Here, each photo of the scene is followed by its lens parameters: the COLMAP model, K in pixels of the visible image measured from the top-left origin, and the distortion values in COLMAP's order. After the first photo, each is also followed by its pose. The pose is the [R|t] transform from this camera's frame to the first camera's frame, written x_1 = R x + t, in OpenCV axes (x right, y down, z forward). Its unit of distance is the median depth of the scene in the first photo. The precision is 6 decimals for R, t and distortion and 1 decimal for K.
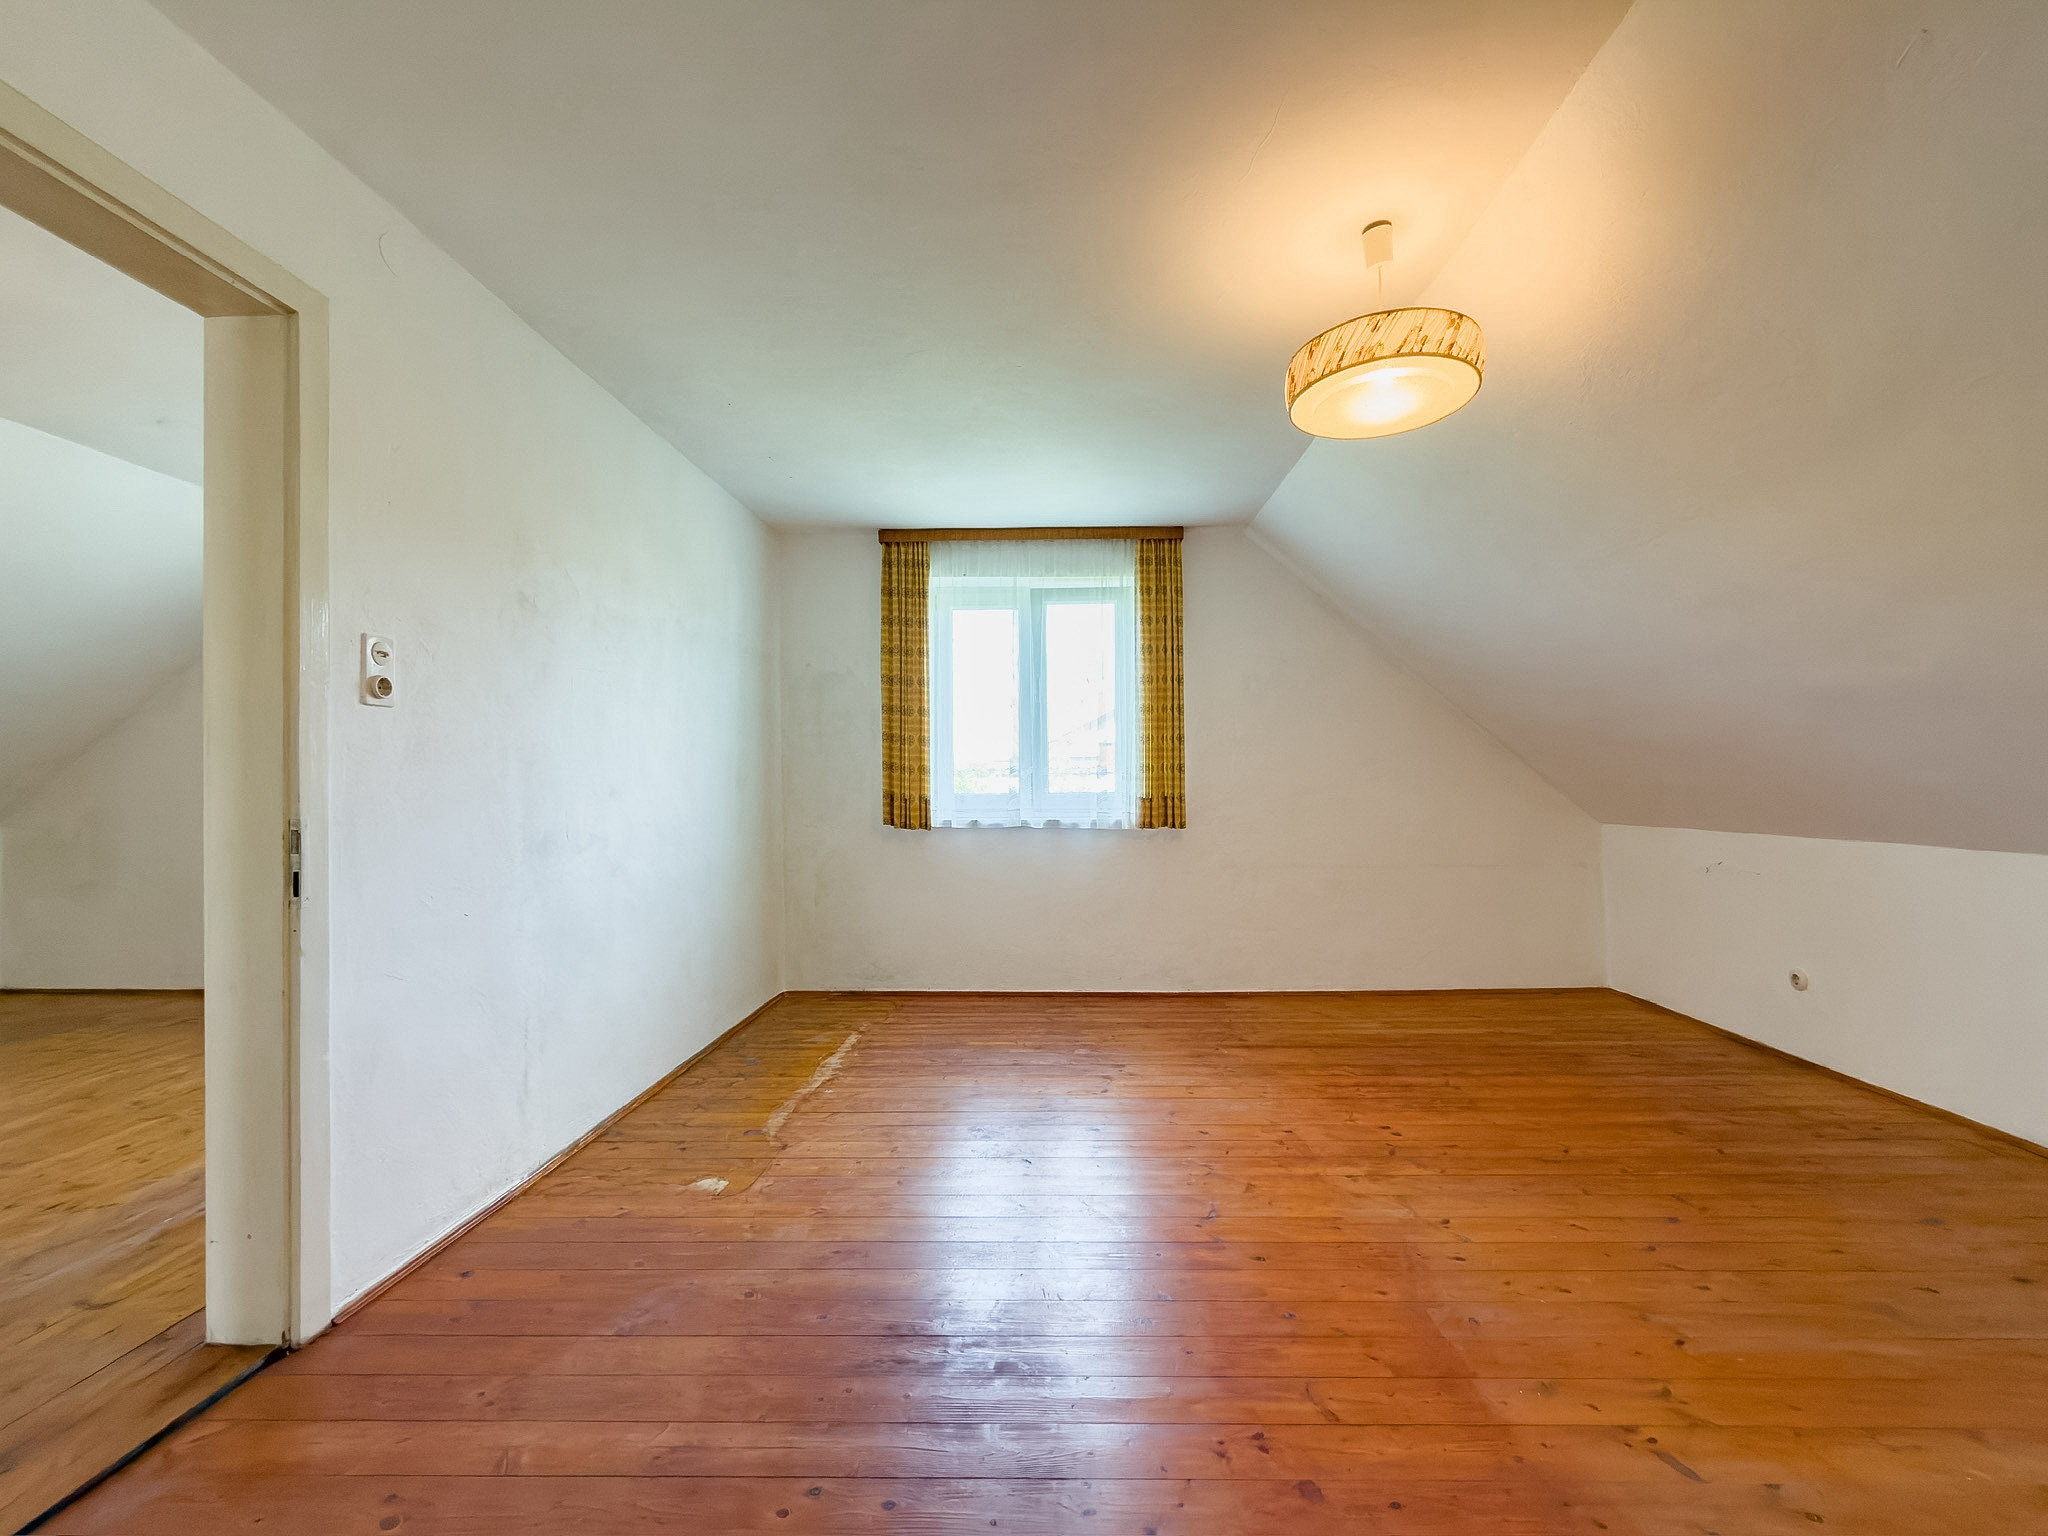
lens RADIAL K [[836.9, 0, 1053.2], [0, 836.9, 772.7], [0, 0, 1]] dist [0.001096, 0.000105]
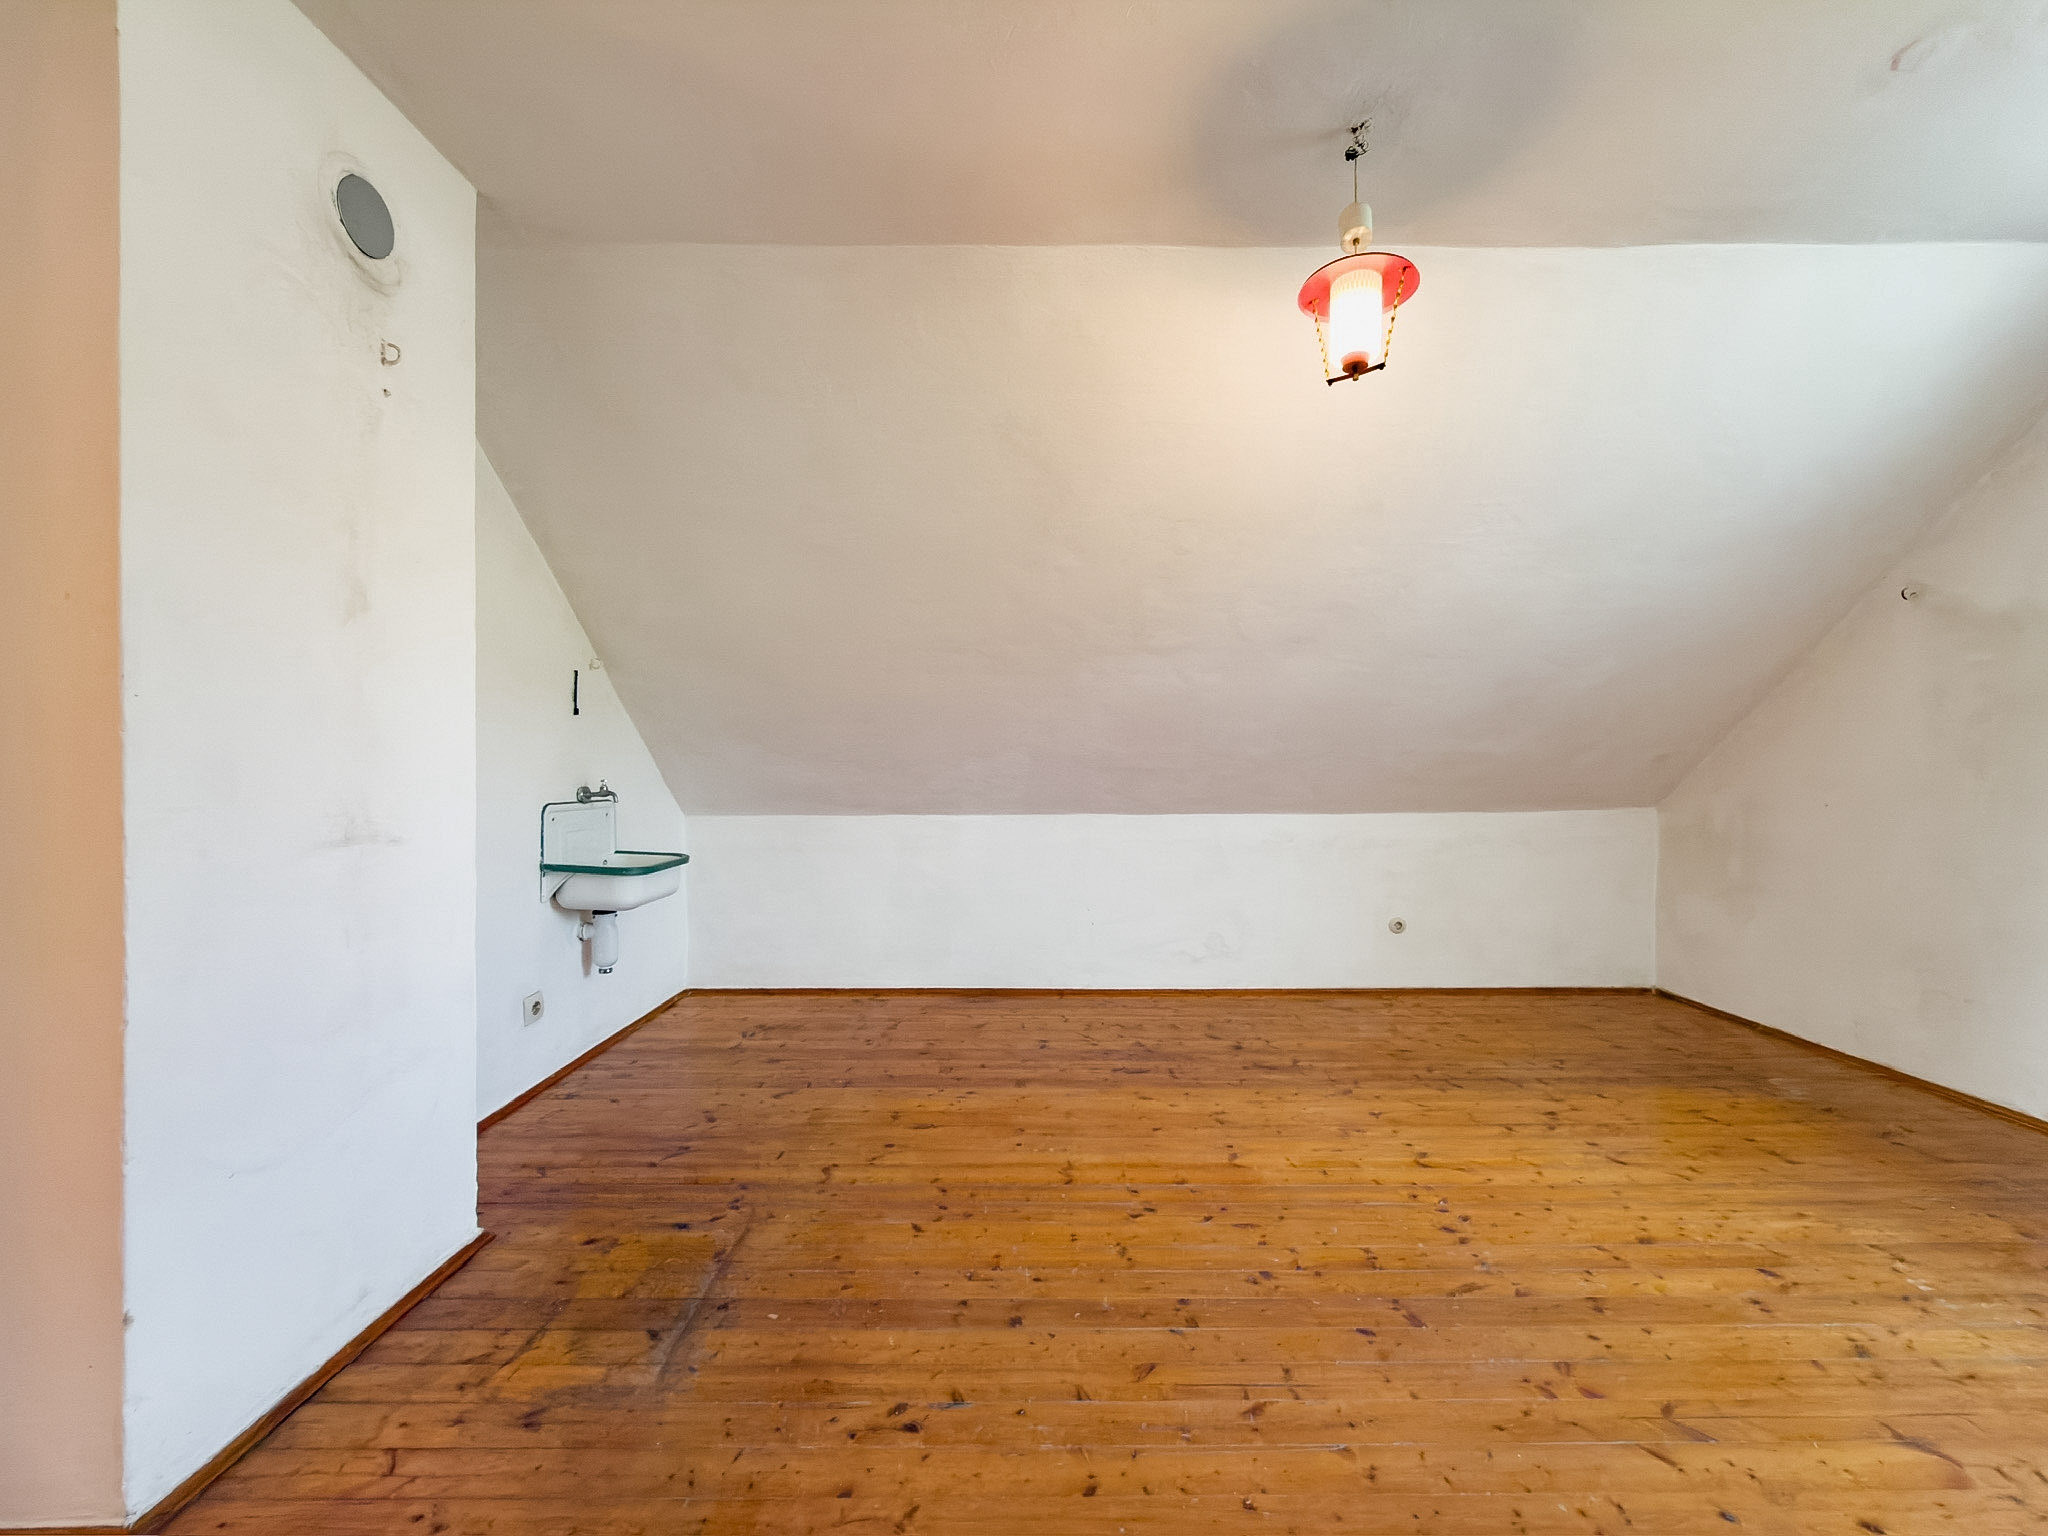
lens RADIAL K [[818.3, 0, 1034.1], [0, 818.3, 777.6], [0, 0, 1]] dist [0.001903, 0.000247]
pose [[0.015983, 0.002322, -0.999870, -0.396591], [0.021854, 0.999758, 0.002671, 0.010282], [0.999633, -0.021894, 0.015928, 0.323412]]
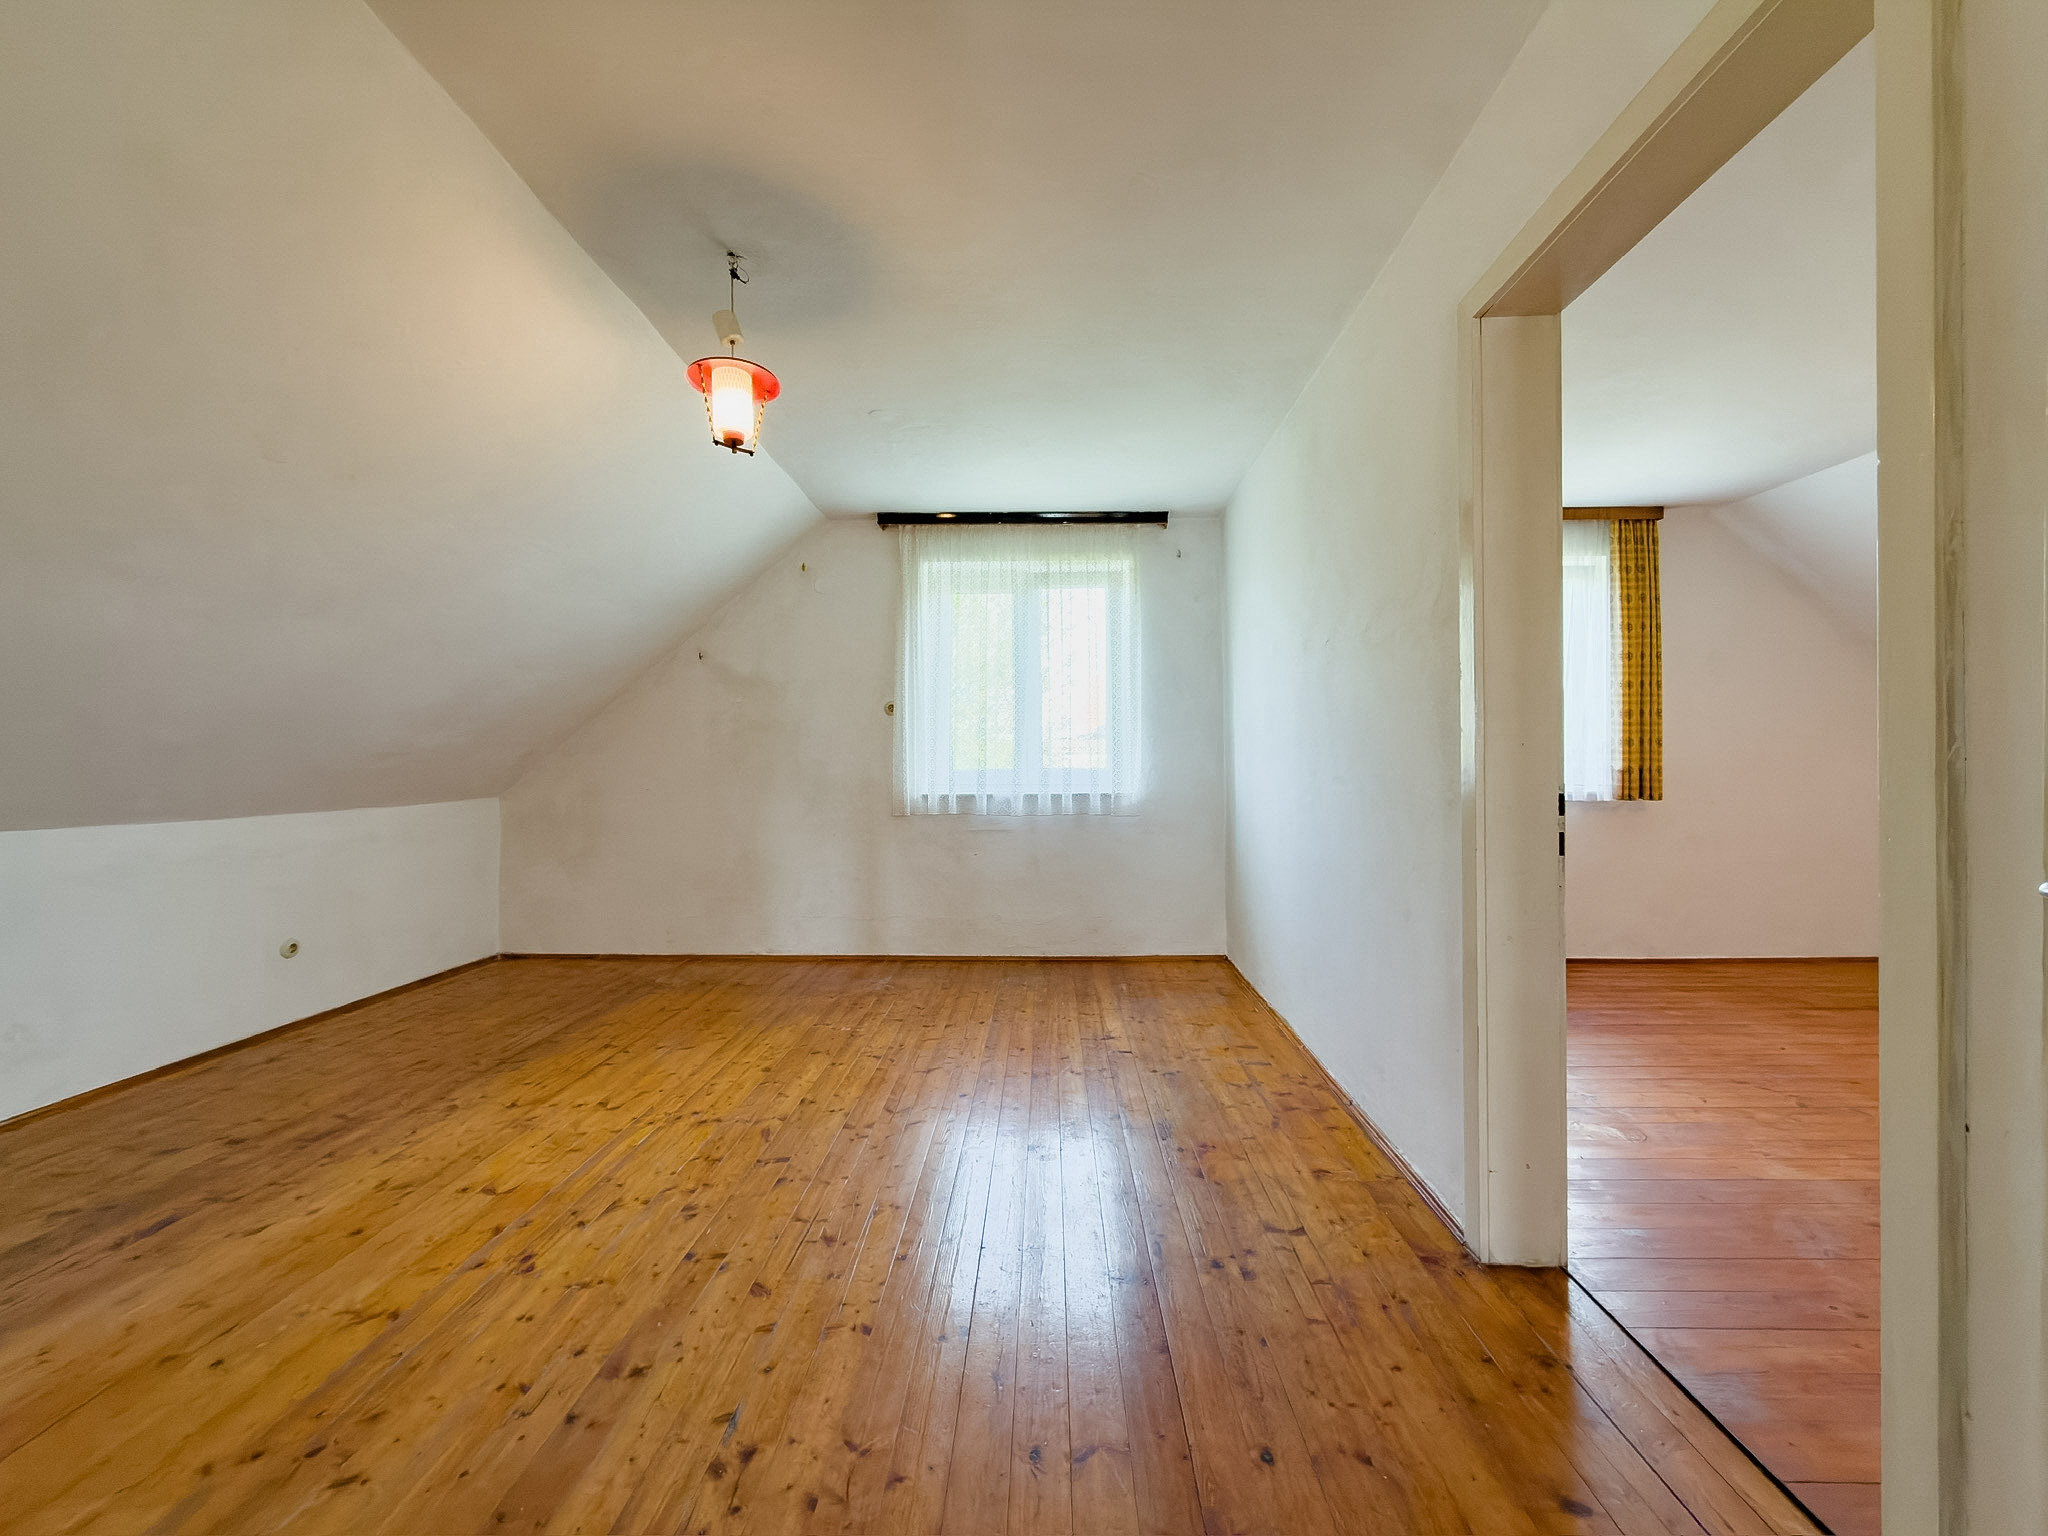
lens RADIAL K [[817.2, 0, 1024.0], [0, 817.2, 768.0], [0, 0, 1]] dist [0.001192, 0.000133]
pose [[0.999833, -0.002882, -0.018044, -0.611541], [0.003212, 0.999827, 0.018311, 0.005794], [0.017988, -0.018365, 0.999670, -0.023801]]
